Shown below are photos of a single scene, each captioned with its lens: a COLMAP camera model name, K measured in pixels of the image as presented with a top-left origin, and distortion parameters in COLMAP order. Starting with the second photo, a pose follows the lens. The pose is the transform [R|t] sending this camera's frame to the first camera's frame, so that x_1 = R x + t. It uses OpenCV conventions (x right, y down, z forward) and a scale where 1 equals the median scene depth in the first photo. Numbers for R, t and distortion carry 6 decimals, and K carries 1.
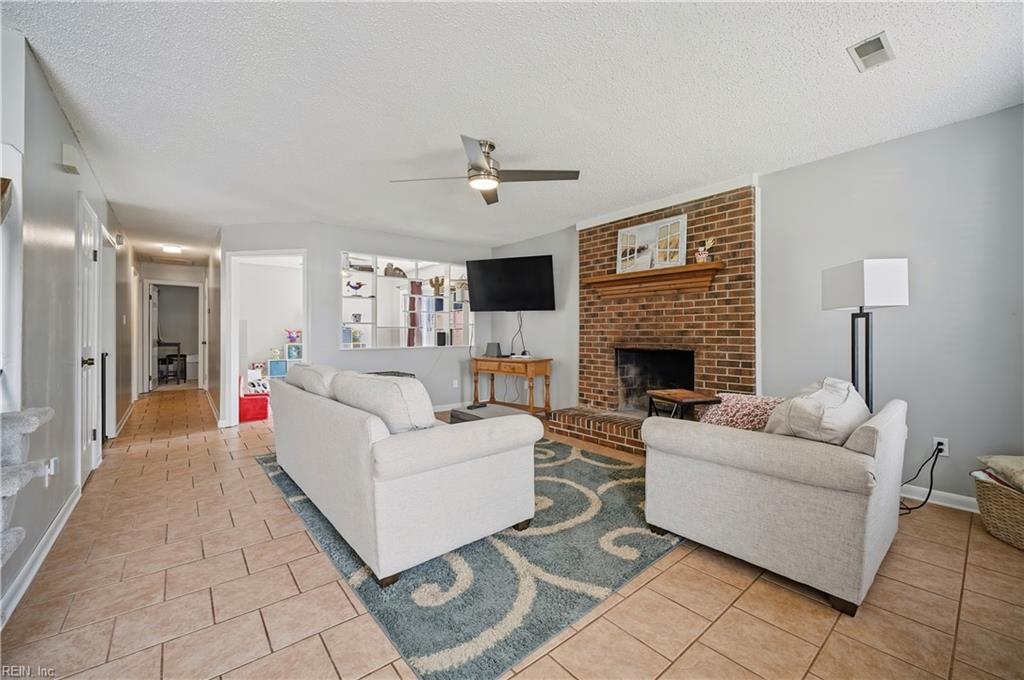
lens RADIAL K [[400.2, 0, 510.3], [0, 400.2, 335.3], [0, 0, 1]] dist [0.000296, -0.000492]
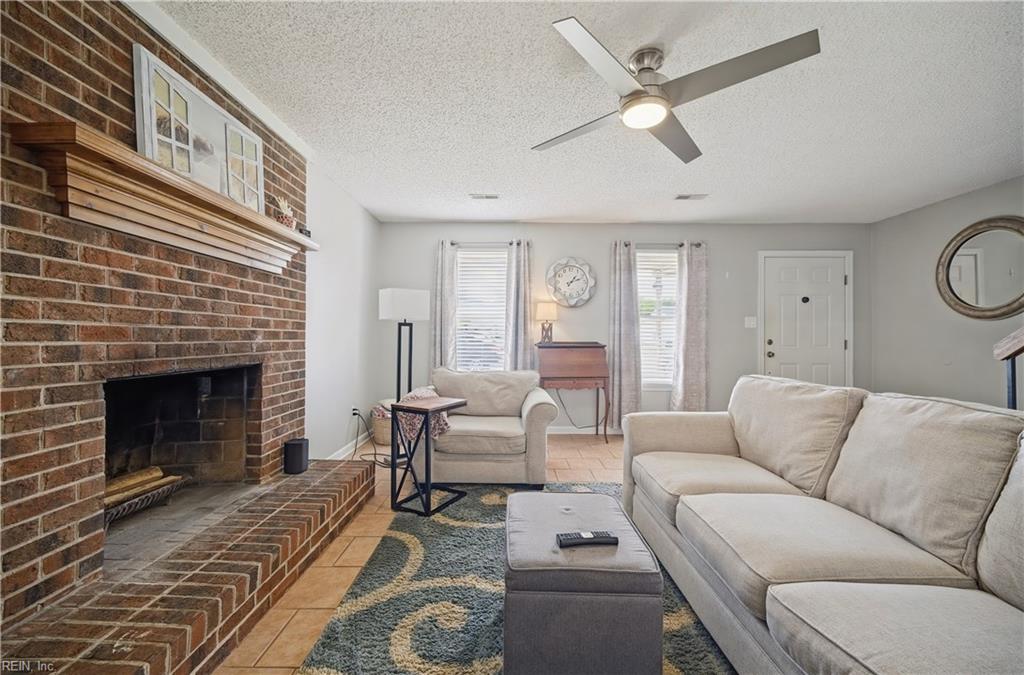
lens RADIAL K [[400.2, 0, 511.1], [0, 400.2, 338.3], [0, 0, 1]] dist [0.000296, -0.000492]
pose [[-0.765988, -0.006092, 0.642826, -0.227302], [-0.002682, 0.999977, 0.006281, -0.005329], [-0.642849, 0.003087, -0.765987, 1.142917]]
